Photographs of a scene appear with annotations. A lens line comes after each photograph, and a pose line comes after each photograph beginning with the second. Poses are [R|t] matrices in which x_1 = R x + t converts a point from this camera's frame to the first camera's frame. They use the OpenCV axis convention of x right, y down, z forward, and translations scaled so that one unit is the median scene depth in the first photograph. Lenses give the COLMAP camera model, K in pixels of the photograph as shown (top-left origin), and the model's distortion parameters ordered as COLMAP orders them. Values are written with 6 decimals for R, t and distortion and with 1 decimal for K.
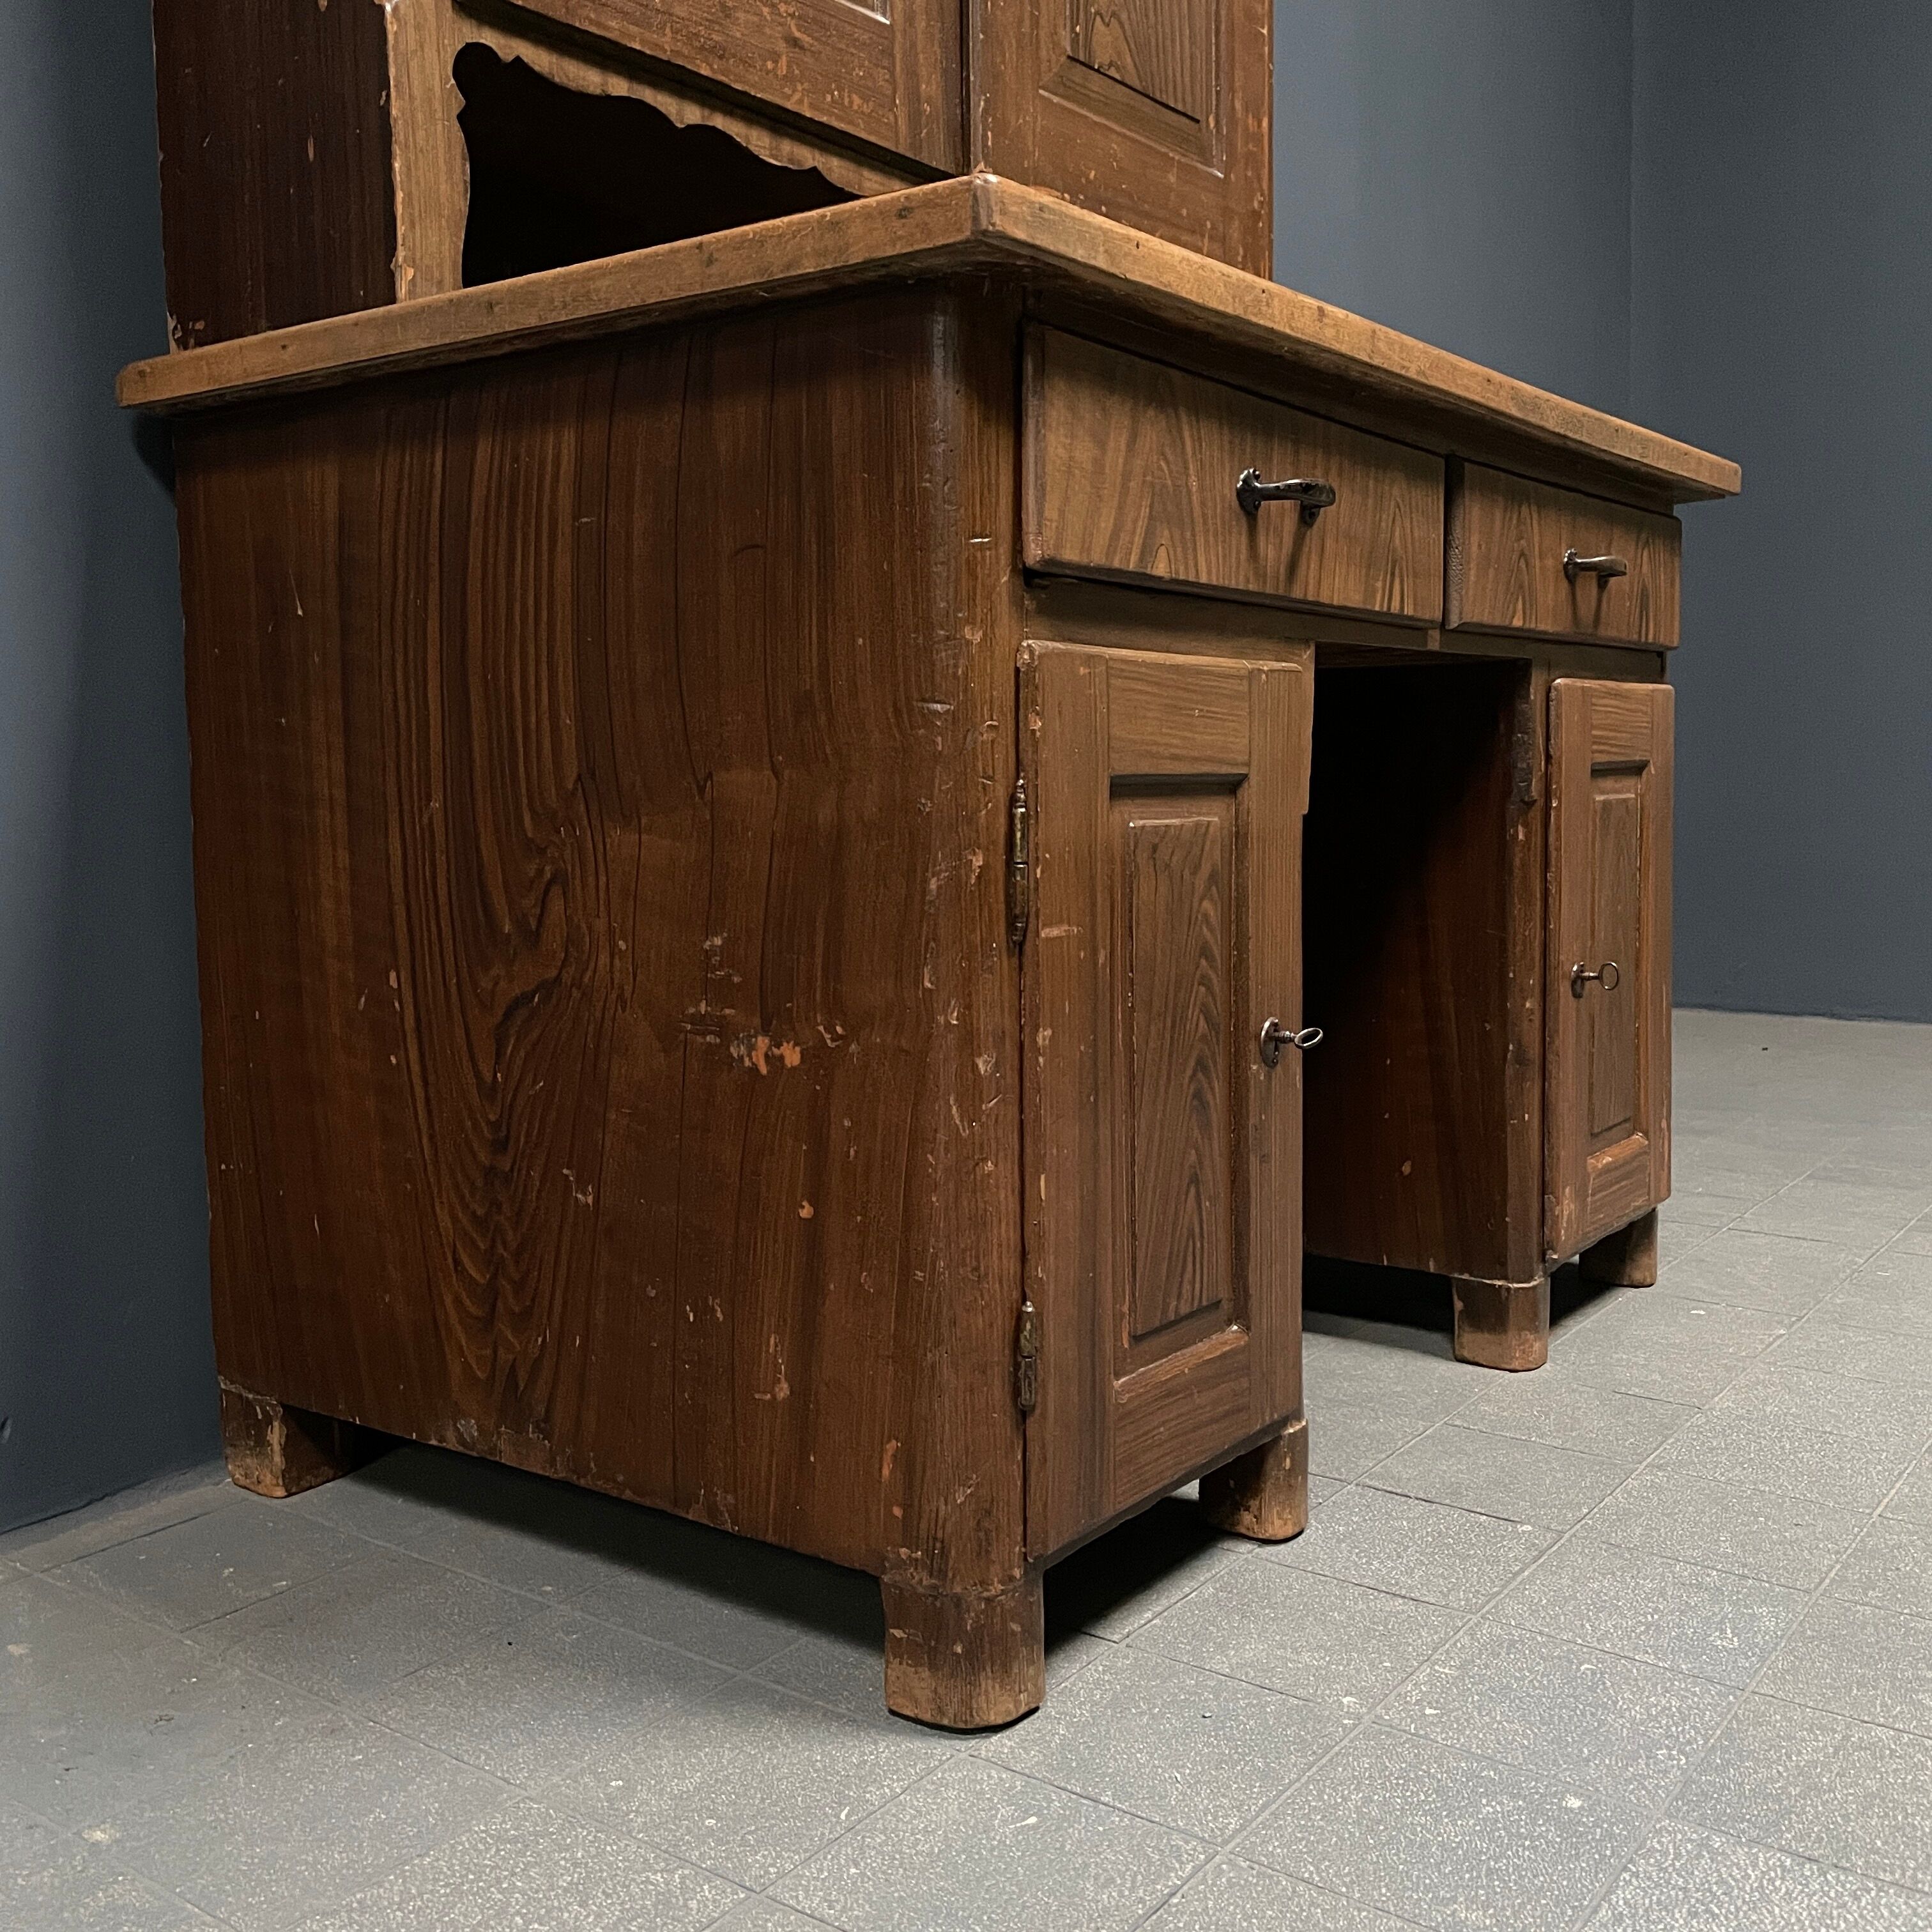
lens RADIAL K [[1947.2, 0, 966.5], [0, 1947.2, 951.2], [0, 0, 1]] dist [0.115535, -0.195975]
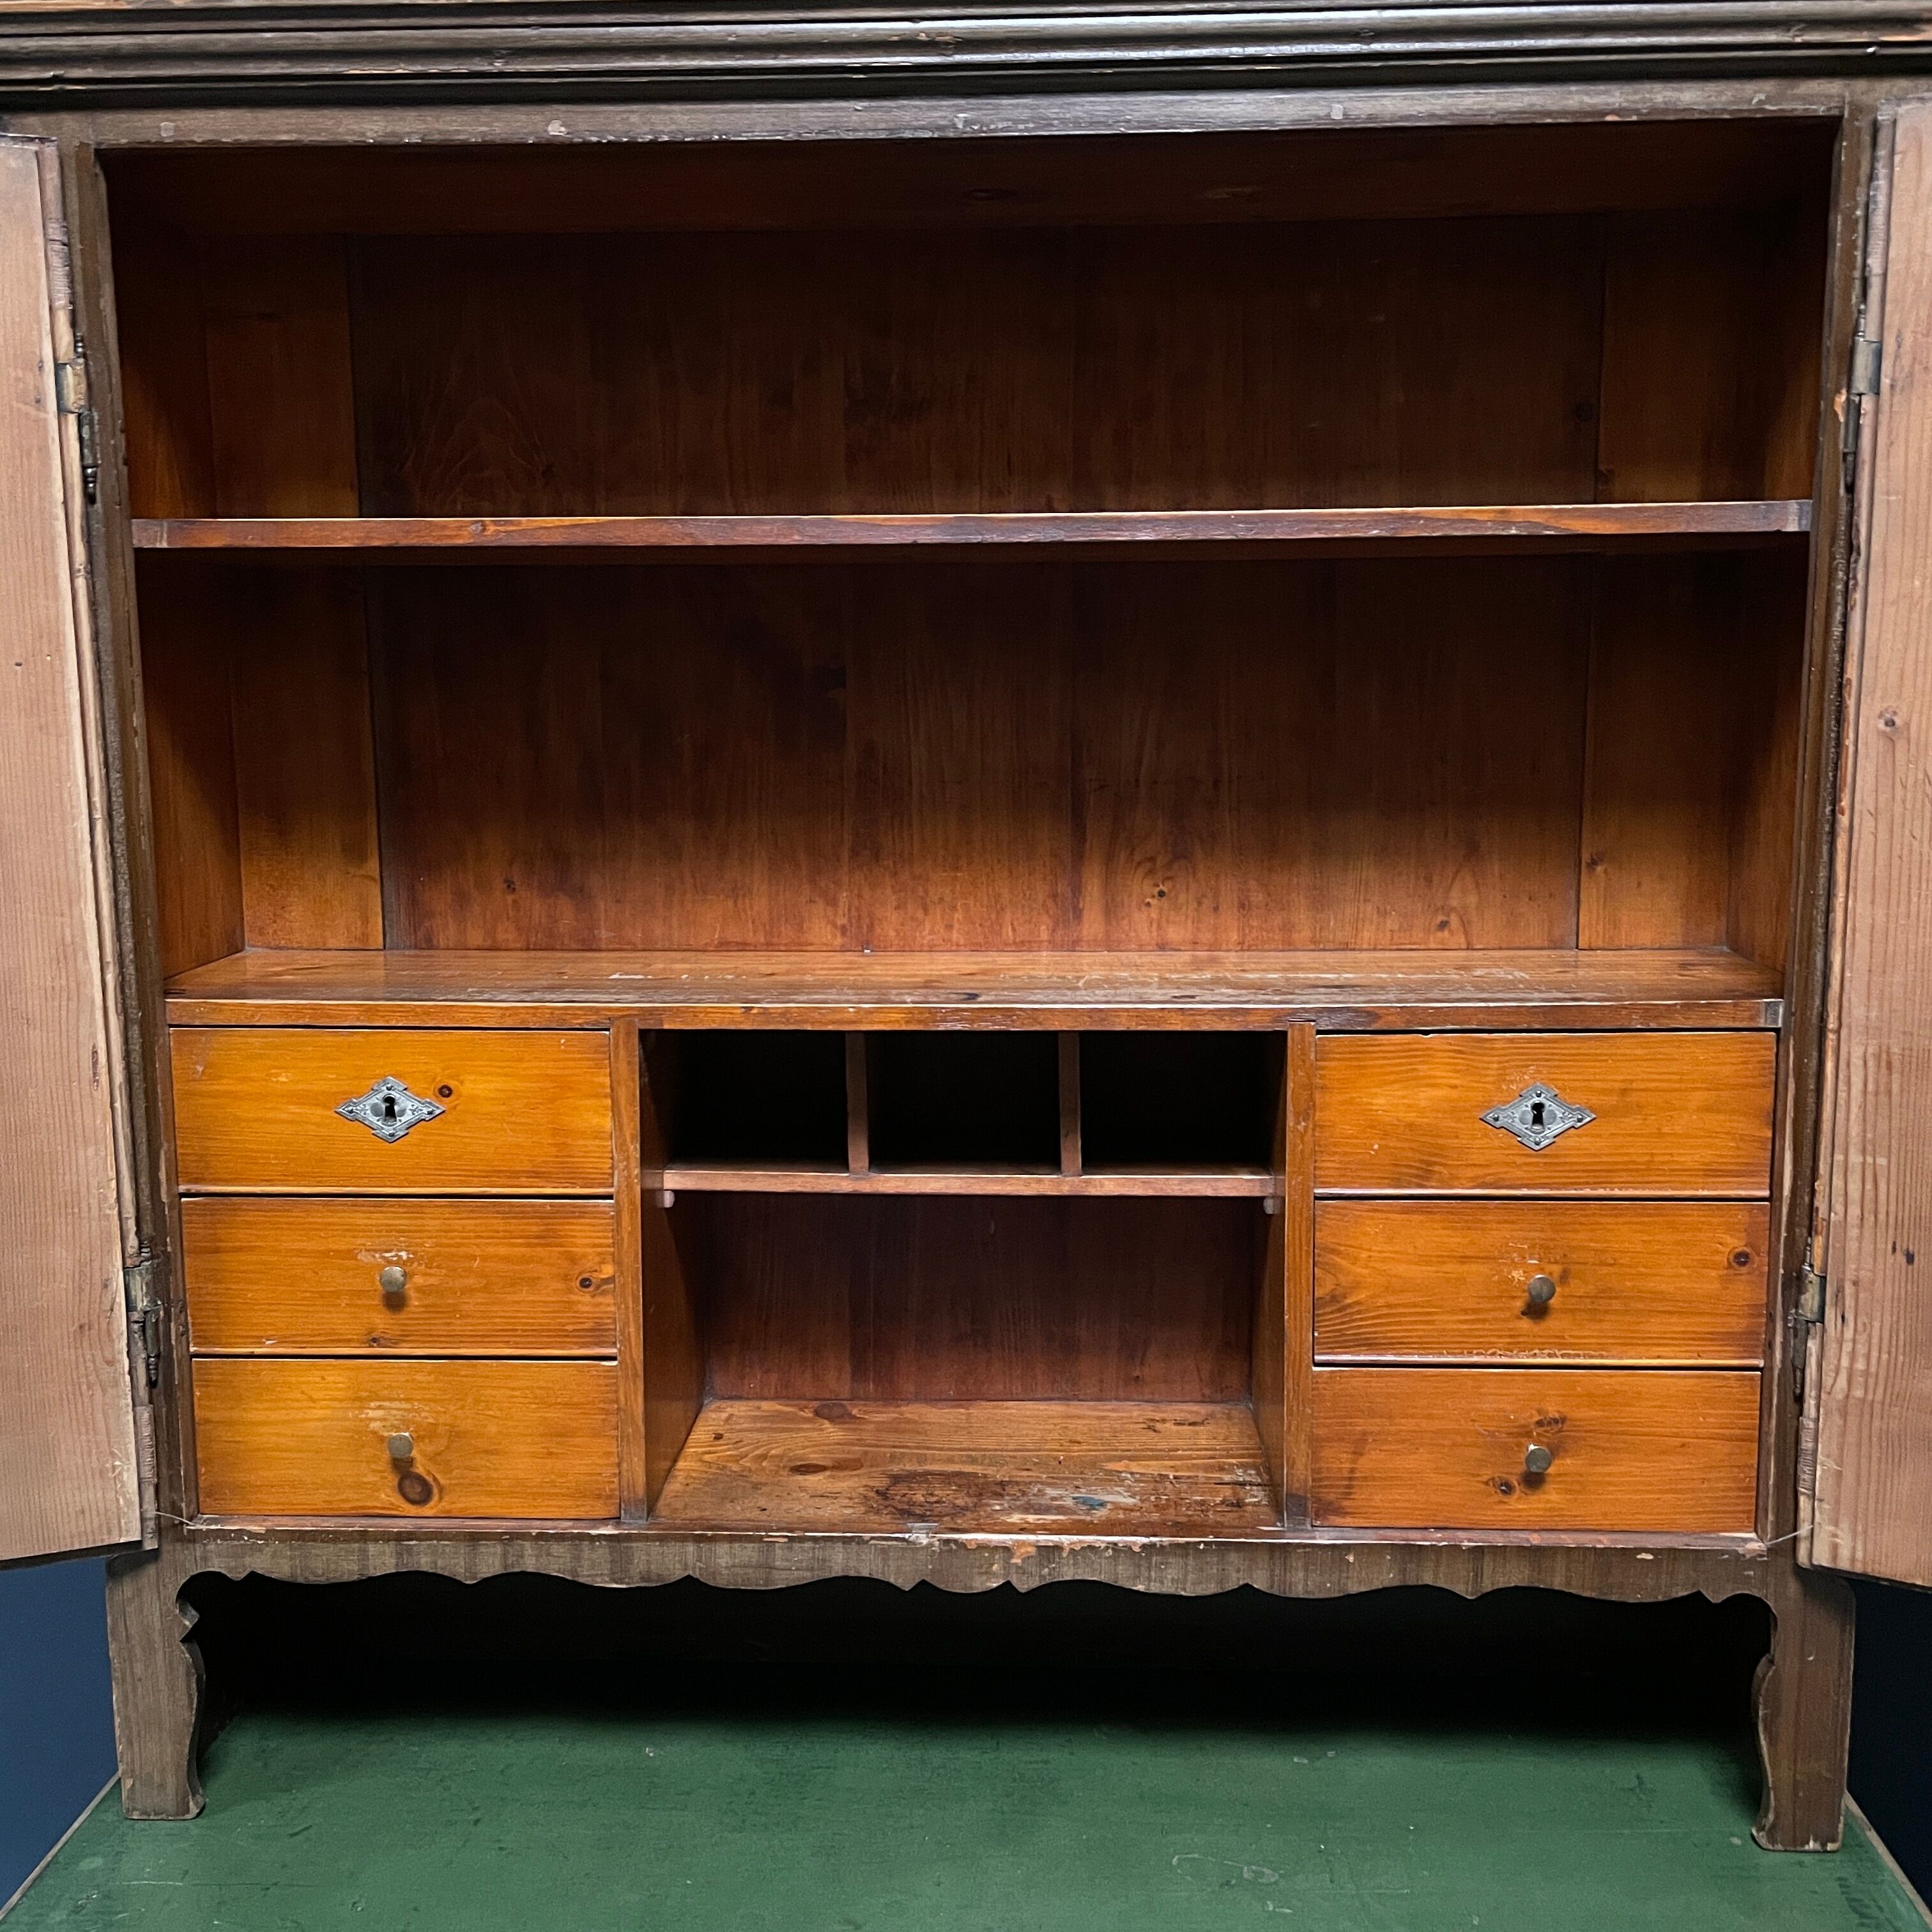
lens RADIAL K [[1947.2, 0, 966.5], [0, 1947.2, 951.2], [0, 0, 1]] dist [0.115535, -0.195975]
pose [[0.559746, 0.128098, -0.818704, 0.826543], [-0.077987, 0.991738, 0.101853, -0.953225], [0.824987, 0.006836, 0.565111, 0.757675]]
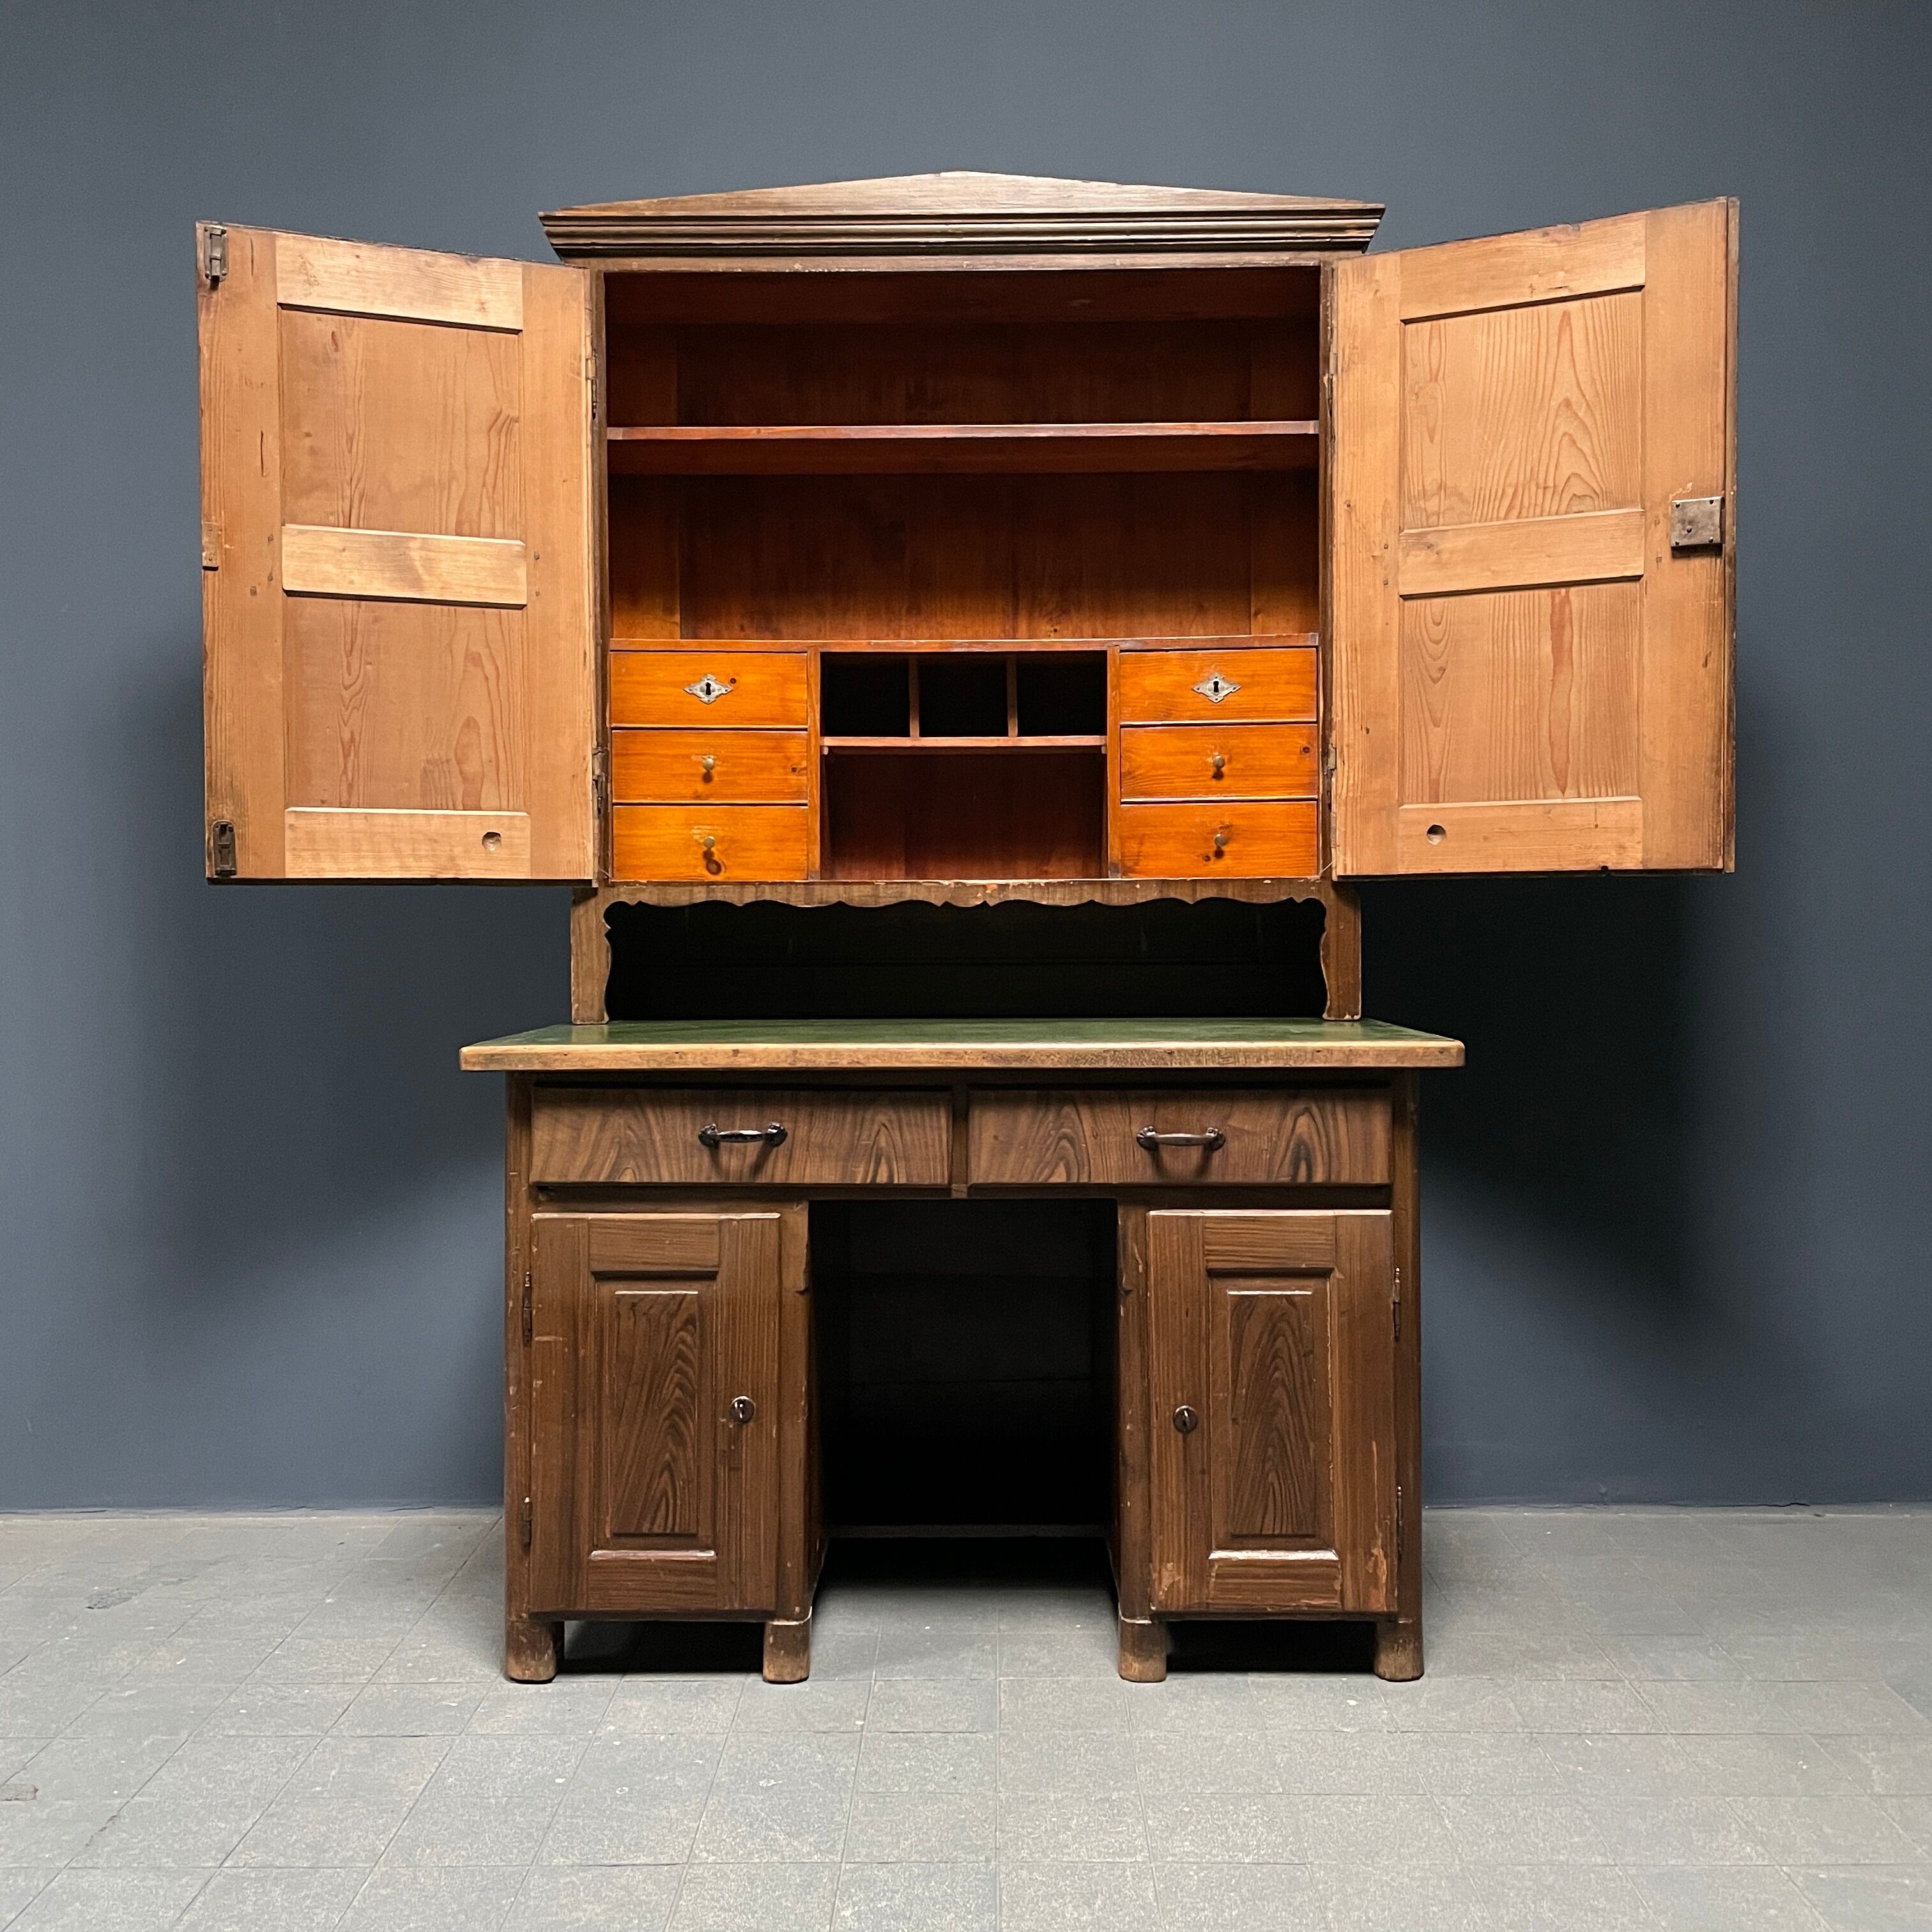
lens RADIAL K [[1947.2, 0, 966.5], [0, 1947.2, 951.2], [0, 0, 1]] dist [0.115535, -0.195975]
pose [[0.583890, 0.018793, -0.811615, 1.898202], [-0.078540, 0.996350, -0.033433, -0.366945], [0.808025, 0.083266, 0.583235, 0.002938]]
